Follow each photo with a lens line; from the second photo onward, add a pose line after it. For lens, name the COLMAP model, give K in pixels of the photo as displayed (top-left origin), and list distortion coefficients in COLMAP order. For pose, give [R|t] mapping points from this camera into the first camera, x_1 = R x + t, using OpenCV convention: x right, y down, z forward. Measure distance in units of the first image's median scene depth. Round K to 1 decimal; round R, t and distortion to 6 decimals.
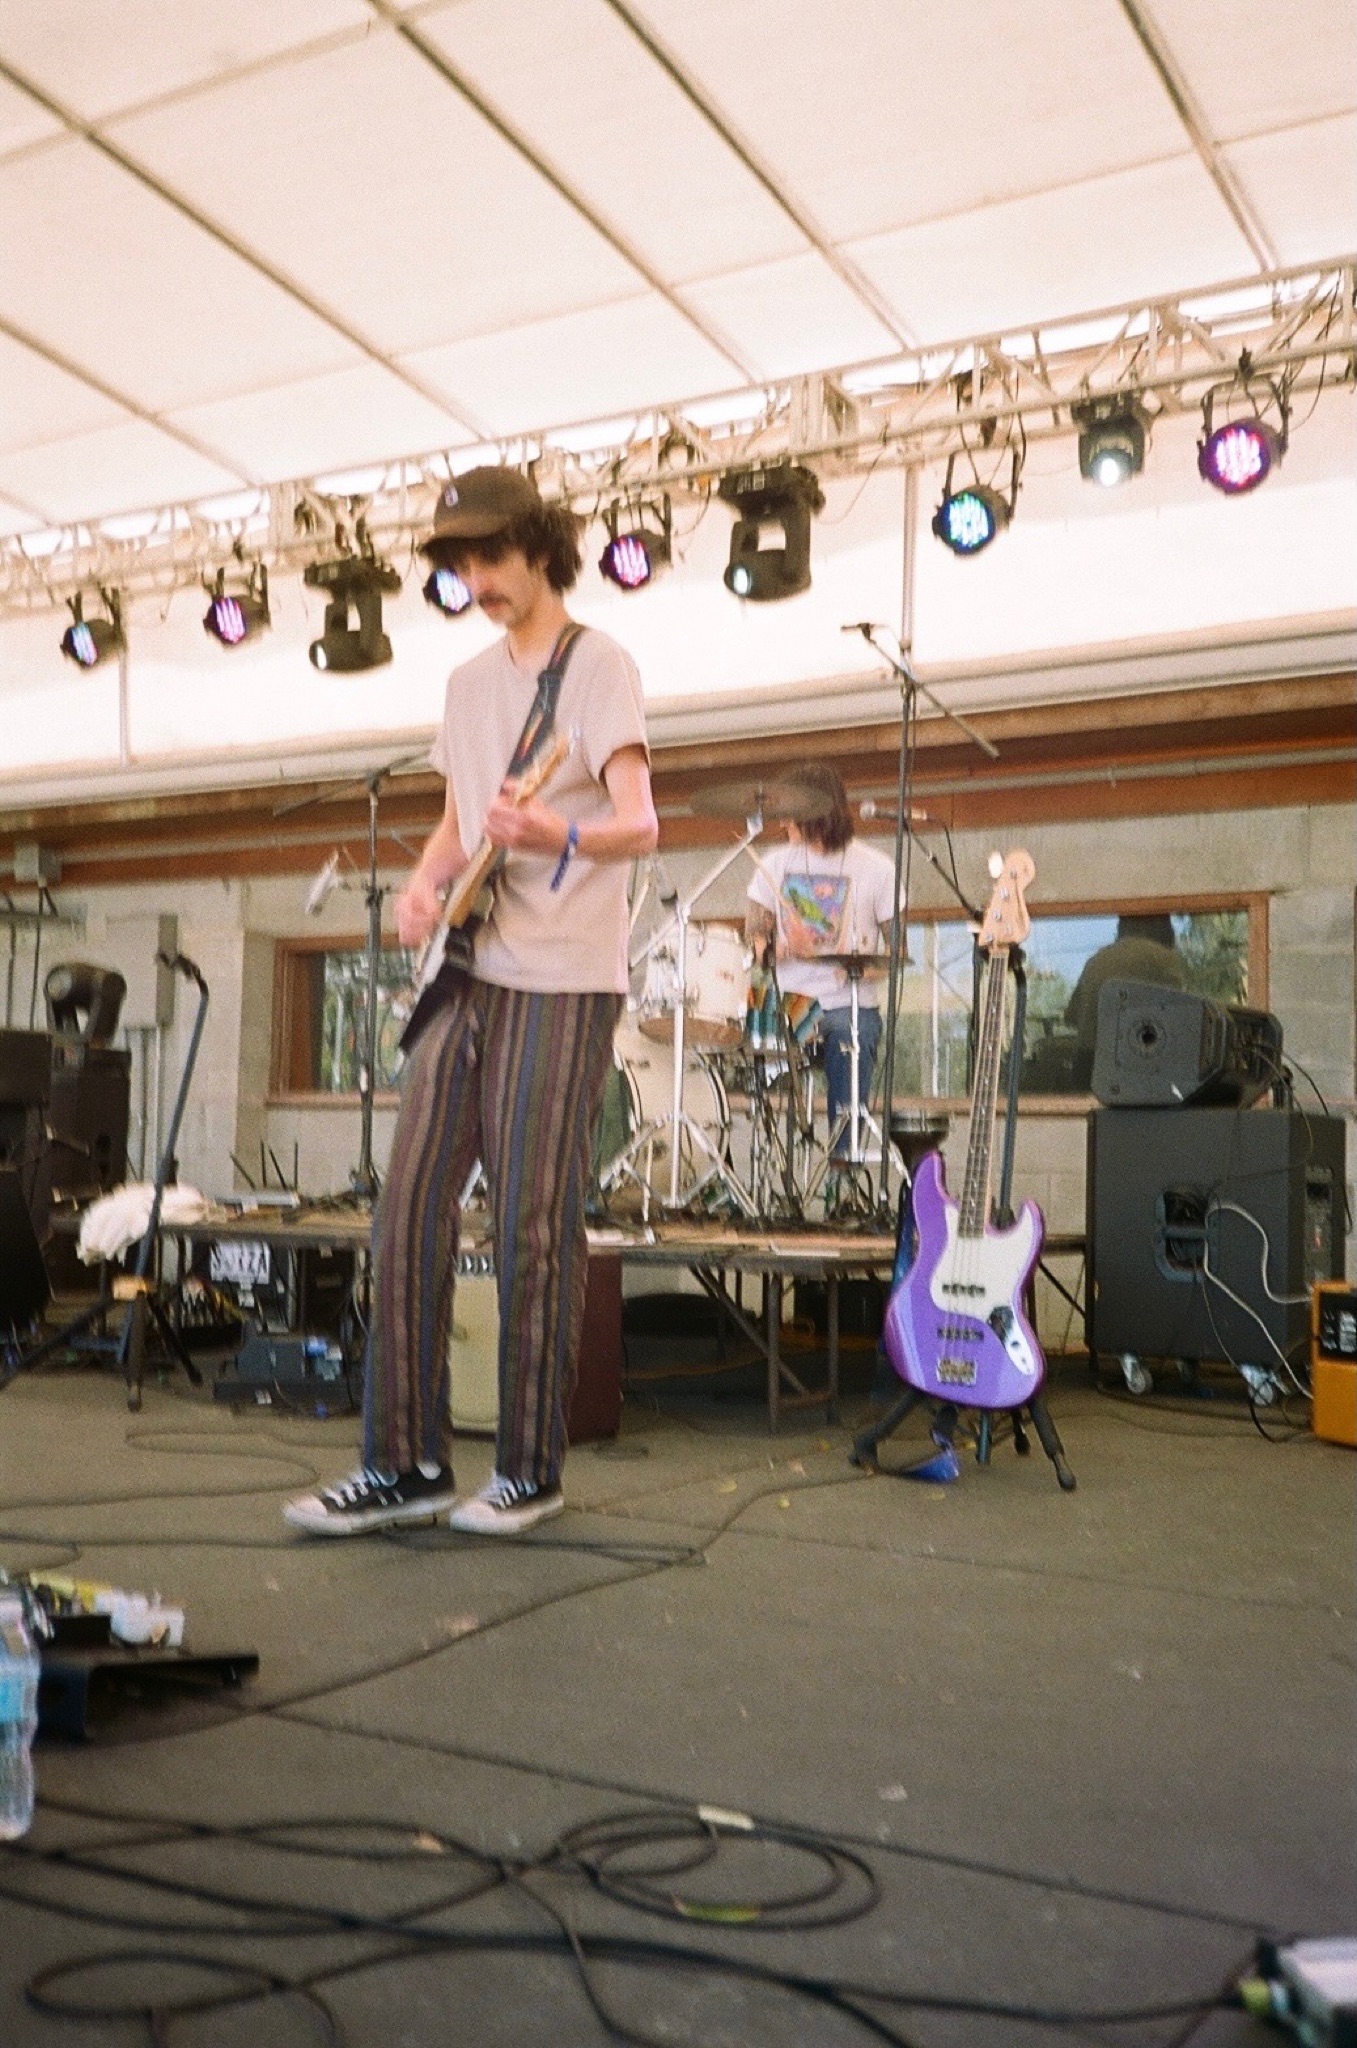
lens RADIAL K [[1995.0, 0, 678.5], [0, 1995.0, 1024.0], [0, 0, 1]] dist [0.065413, -0.000924]
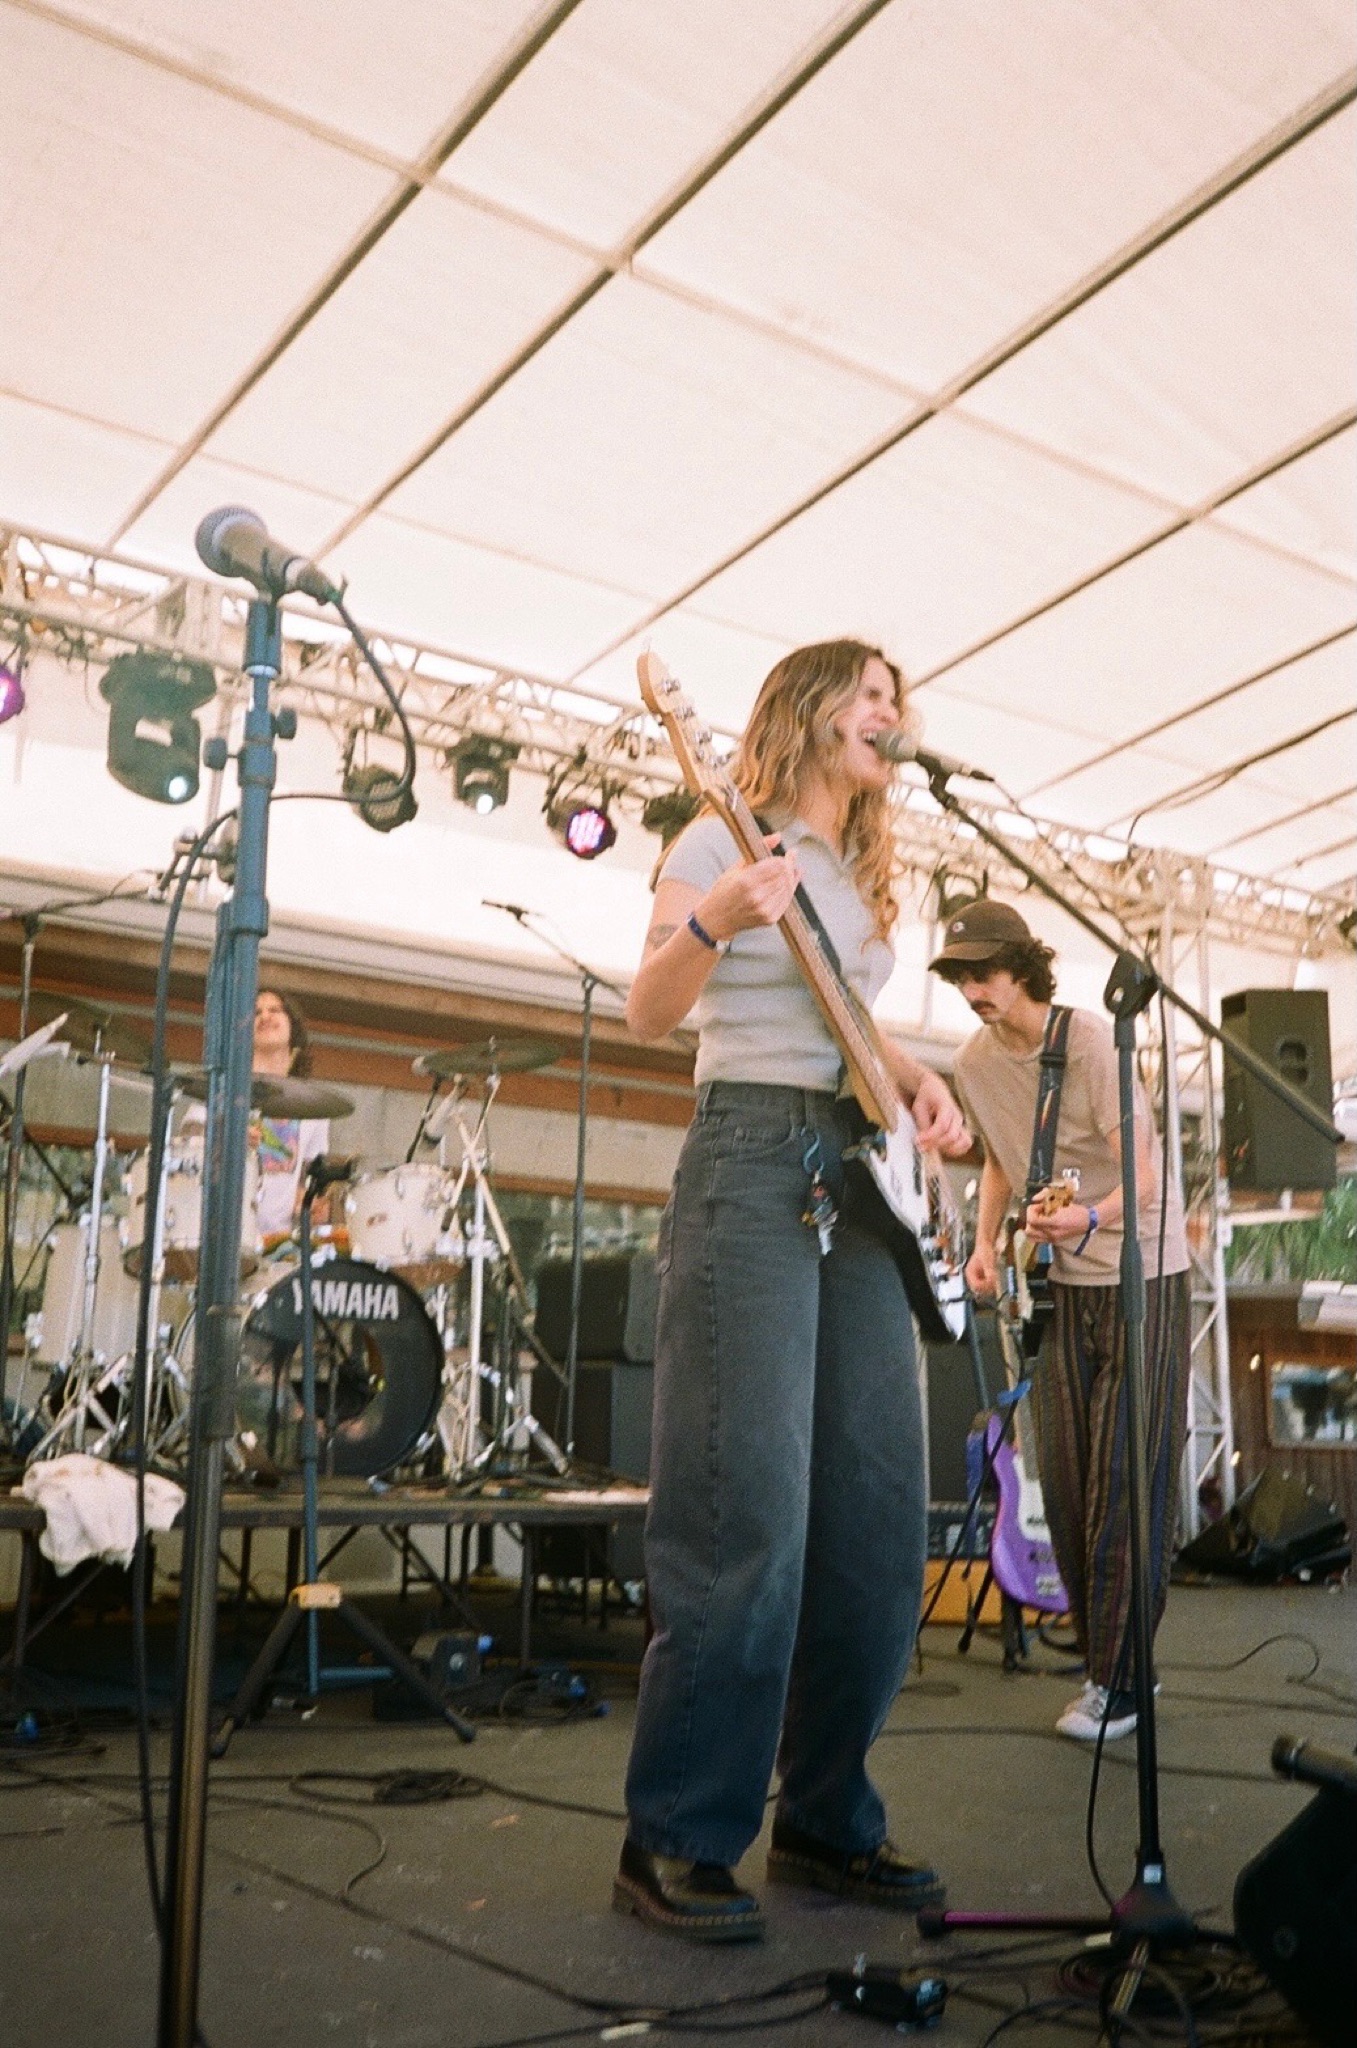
lens RADIAL K [[1995.0, 0, 678.5], [0, 1995.0, 1024.0], [0, 0, 1]] dist [0.065413, -0.000924]
pose [[0.372327, 0.170349, 0.912334, -0.772743], [-0.077972, 0.985277, -0.152149, 0.018080], [-0.924821, -0.014487, 0.380127, 0.460575]]
